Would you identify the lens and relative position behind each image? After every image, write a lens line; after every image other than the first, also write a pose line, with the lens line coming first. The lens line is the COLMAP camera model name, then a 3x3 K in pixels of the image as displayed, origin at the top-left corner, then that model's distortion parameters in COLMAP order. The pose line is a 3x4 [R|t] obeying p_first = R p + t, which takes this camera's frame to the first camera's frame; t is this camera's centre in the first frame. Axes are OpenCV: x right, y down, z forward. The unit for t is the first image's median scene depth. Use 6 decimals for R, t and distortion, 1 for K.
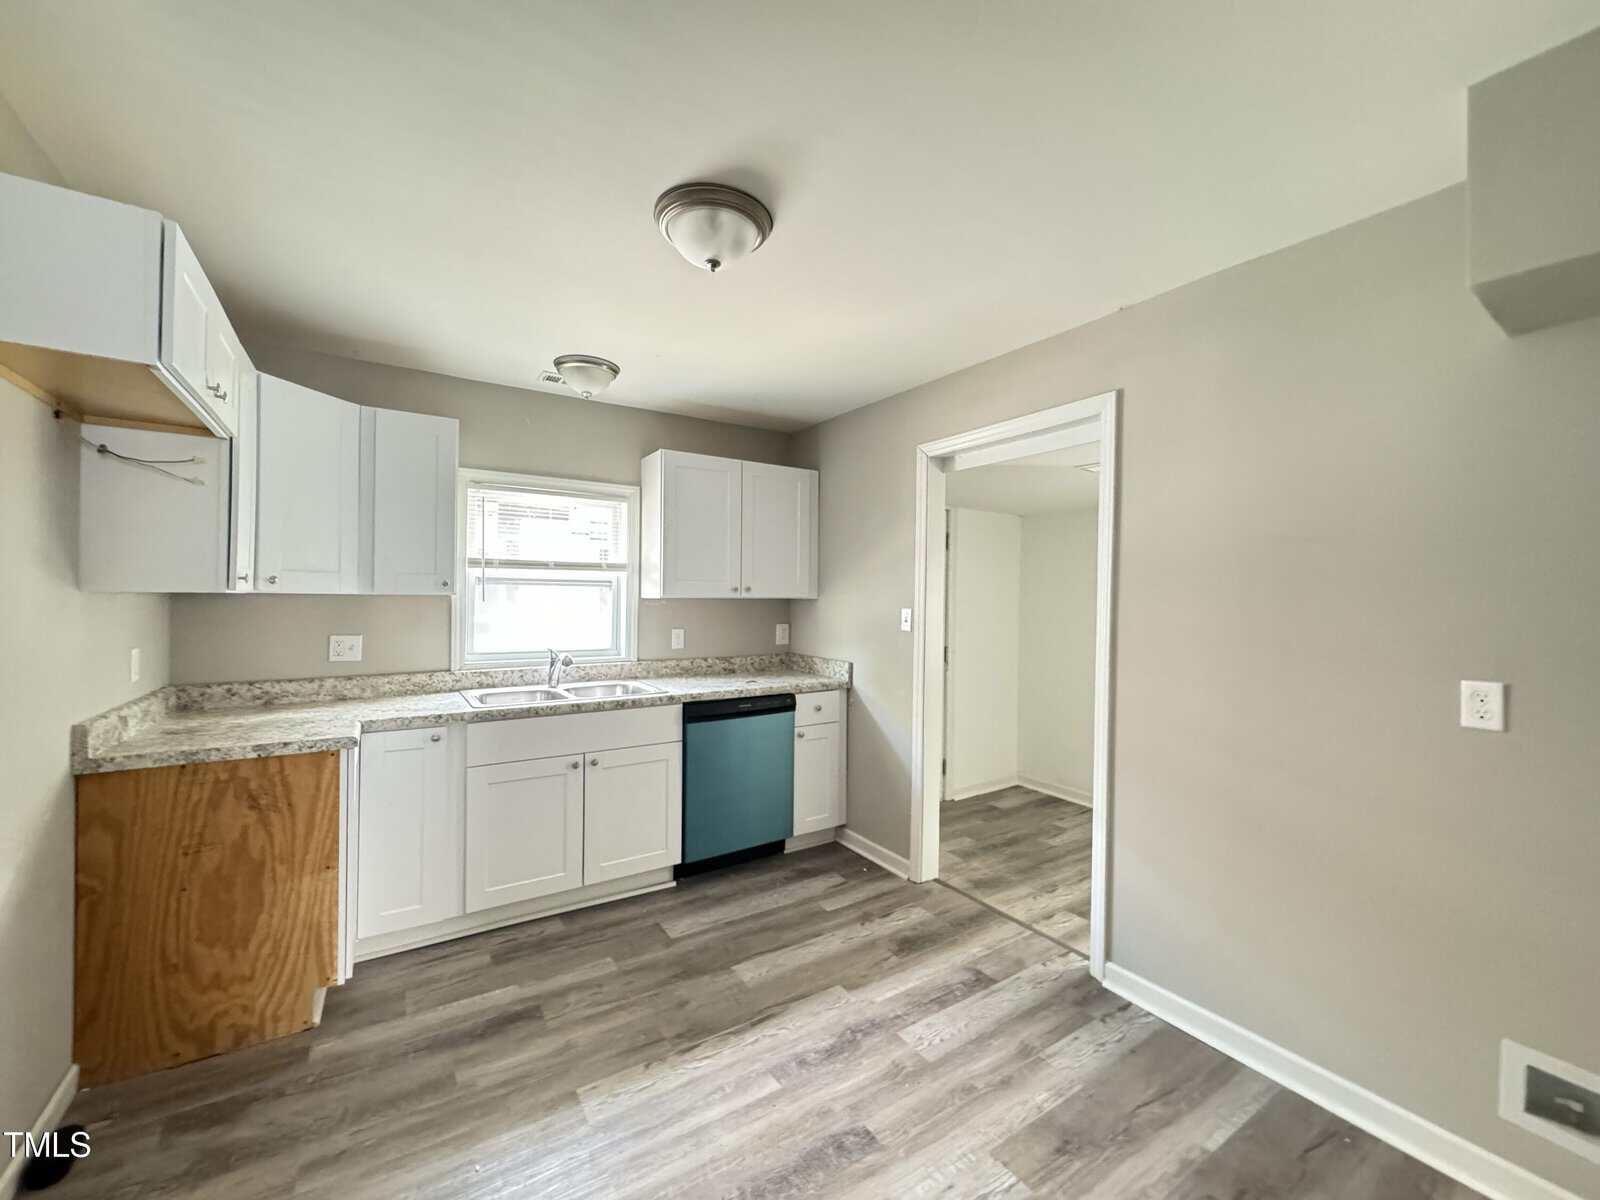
lens RADIAL K [[639.2, 0, 801.2], [0, 639.2, 595.8], [0, 0, 1]] dist [-0.007960, -0.000164]
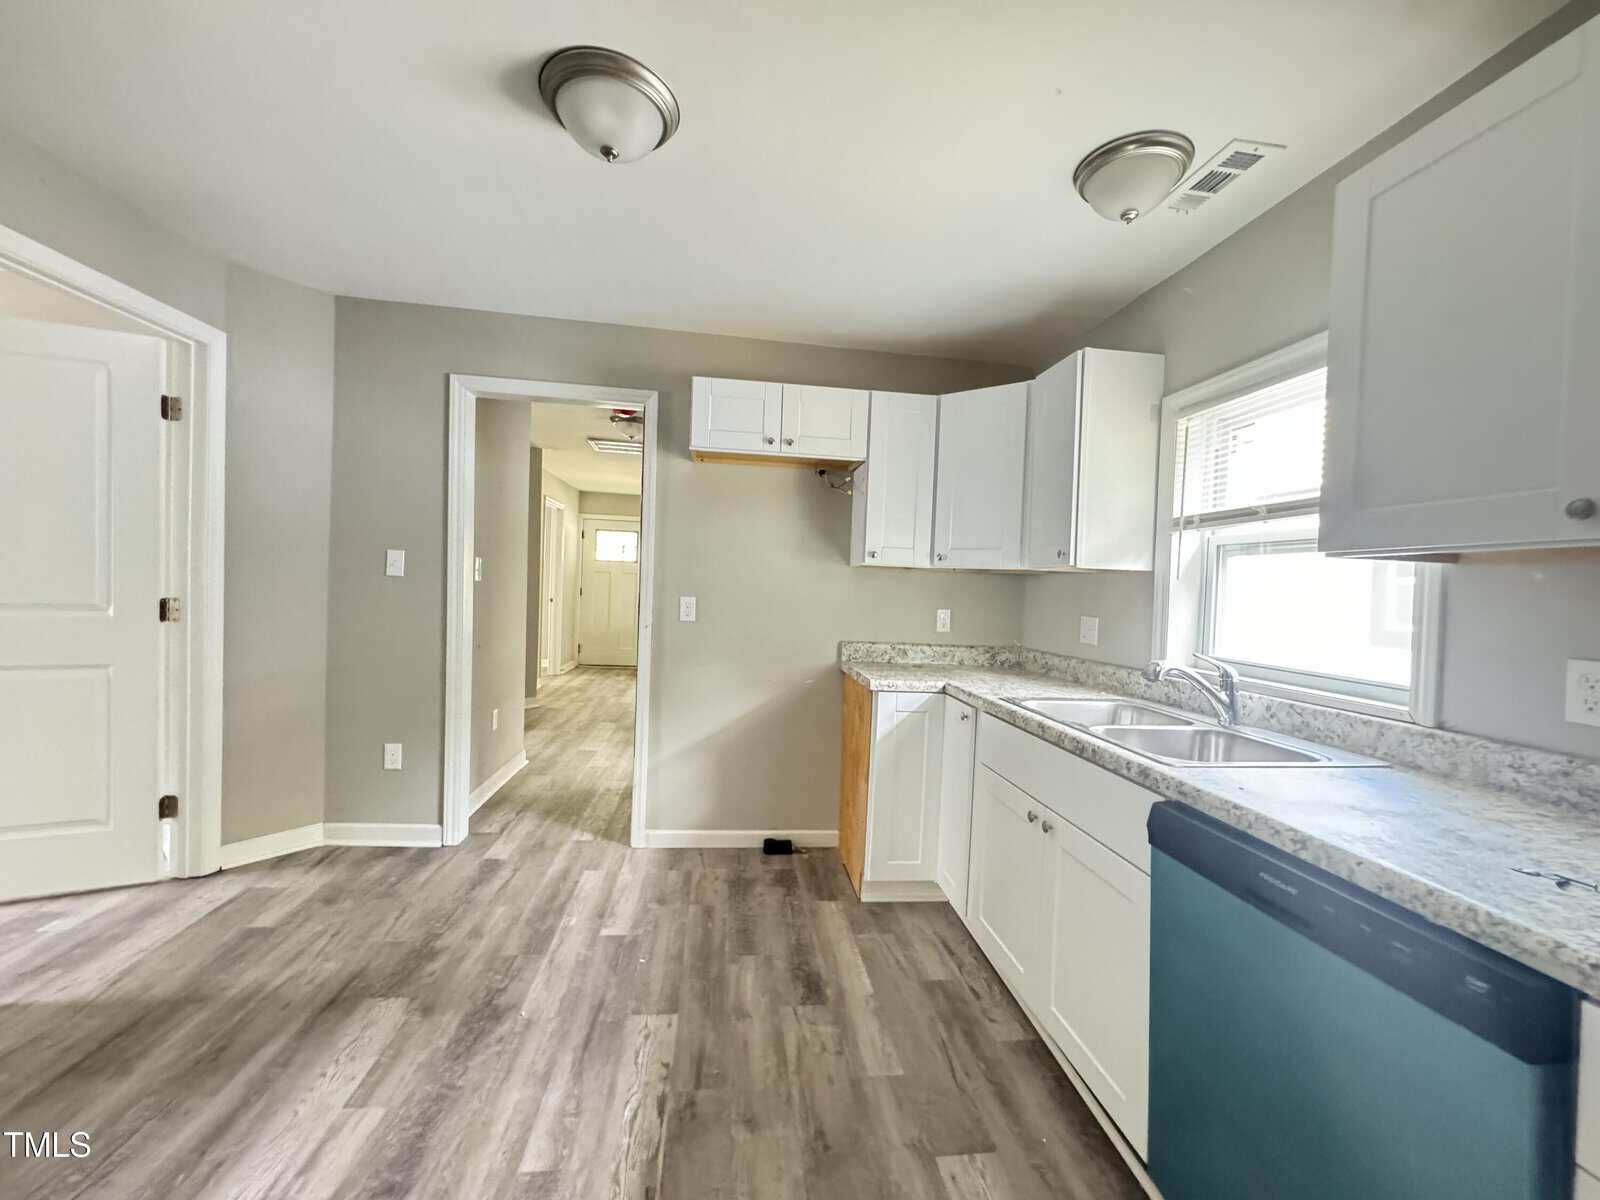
lens RADIAL K [[639.2, 0, 805.3], [0, 639.2, 597.2], [0, 0, 1]] dist [-0.007960, -0.000164]
pose [[-0.438257, -0.015498, -0.898716, 0.330508], [-0.042767, 0.999079, 0.003626, 0.048362], [0.897832, 0.040024, -0.438516, 1.049137]]
